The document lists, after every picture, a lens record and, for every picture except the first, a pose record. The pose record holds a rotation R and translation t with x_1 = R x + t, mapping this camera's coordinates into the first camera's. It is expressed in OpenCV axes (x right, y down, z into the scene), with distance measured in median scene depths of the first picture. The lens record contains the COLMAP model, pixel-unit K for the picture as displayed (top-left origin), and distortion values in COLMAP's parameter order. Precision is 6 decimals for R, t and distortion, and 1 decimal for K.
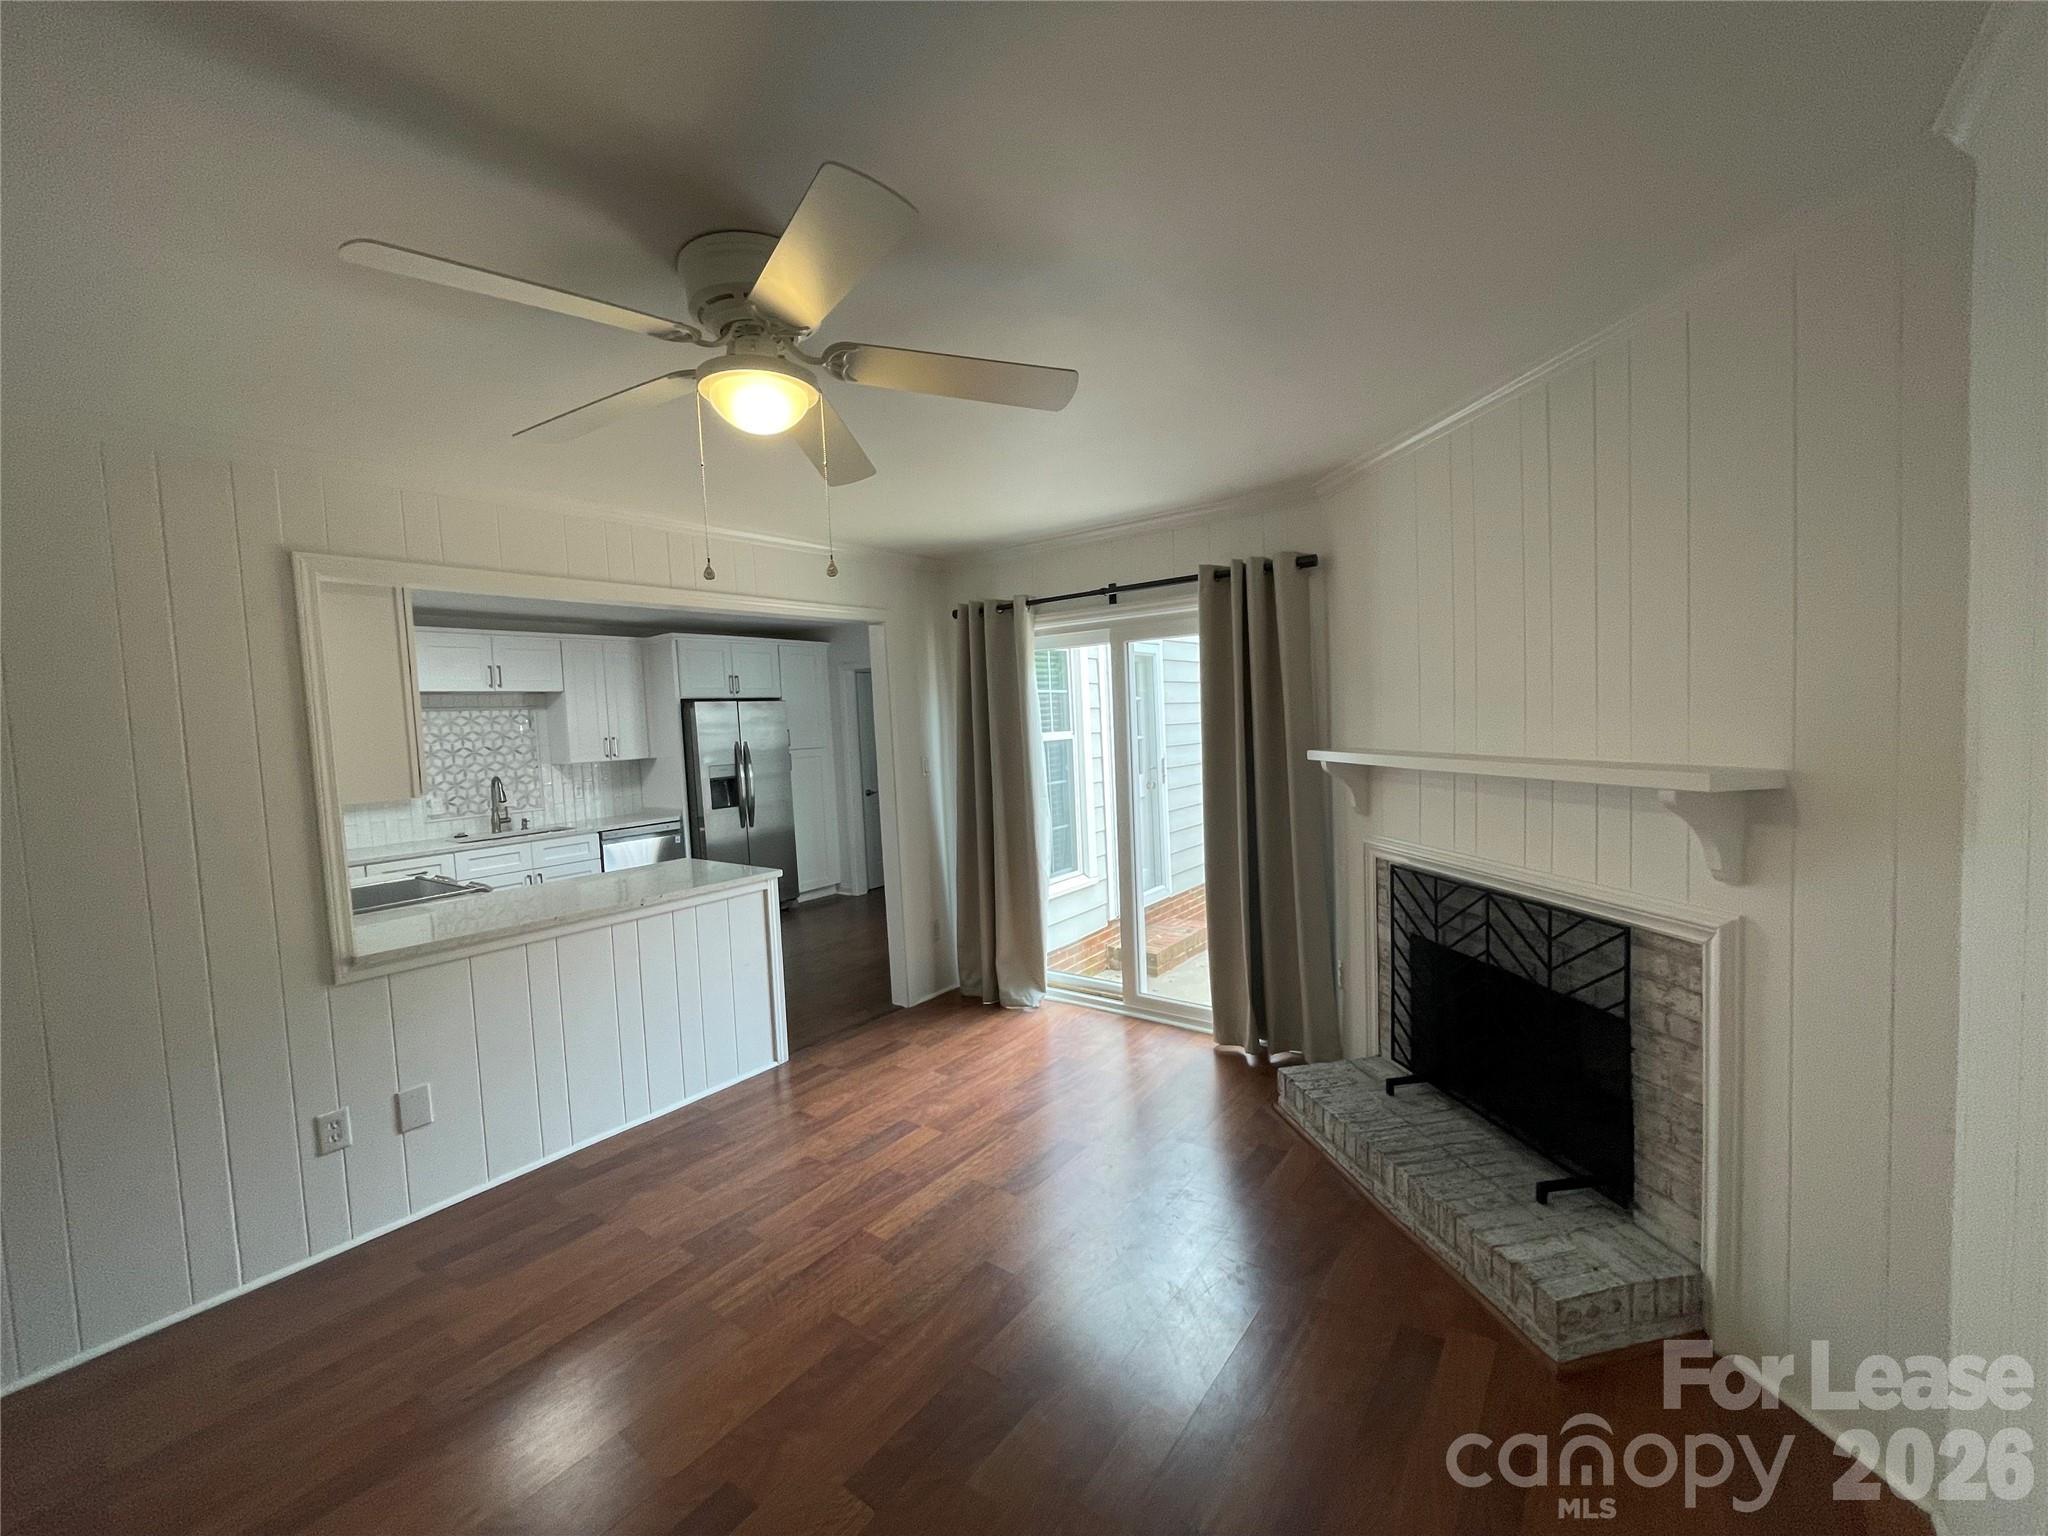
lens RADIAL K [[823.0, 0, 1030.0], [0, 823.0, 767.3], [0, 0, 1]] dist [0.001038, -0.000283]
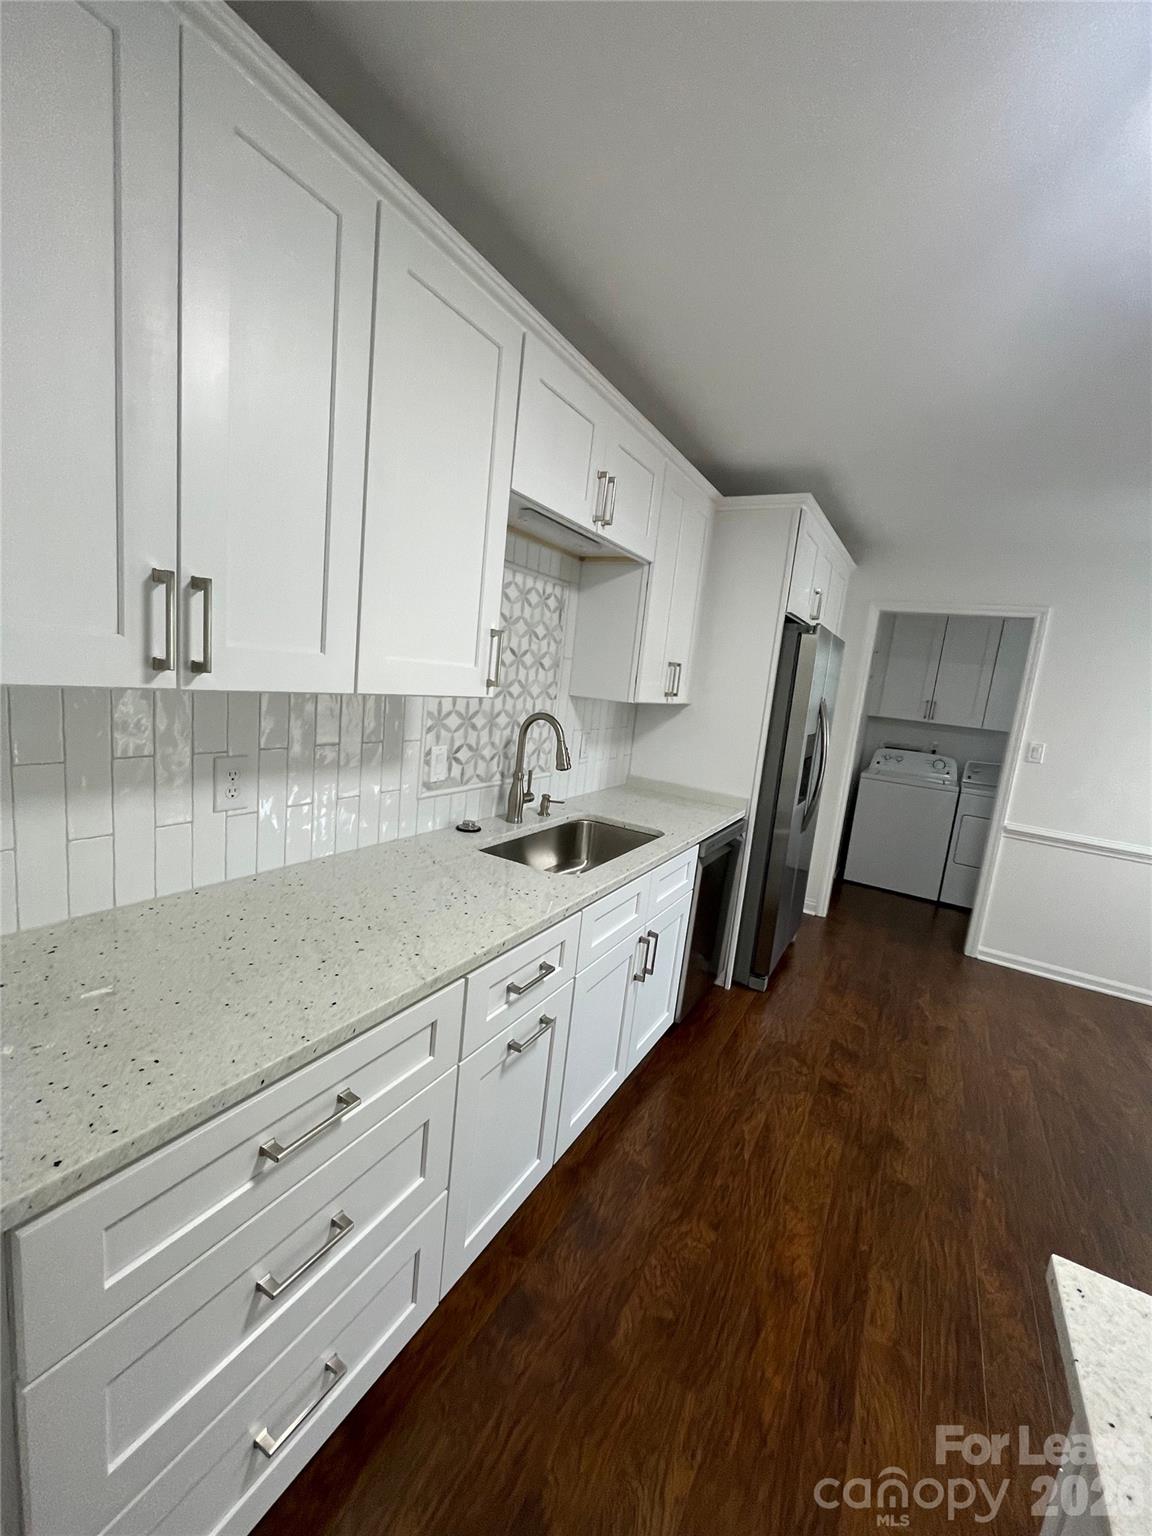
lens RADIAL K [[617.3, 0, 571.7], [0, 617.3, 766.0], [0, 0, 1]] dist [0.001038, -0.000283]
pose [[0.982913, 0.132583, 0.127684, -0.655512], [-0.144570, 0.985423, 0.089673, 0.006521], [-0.113933, -0.106600, 0.987753, 0.615360]]
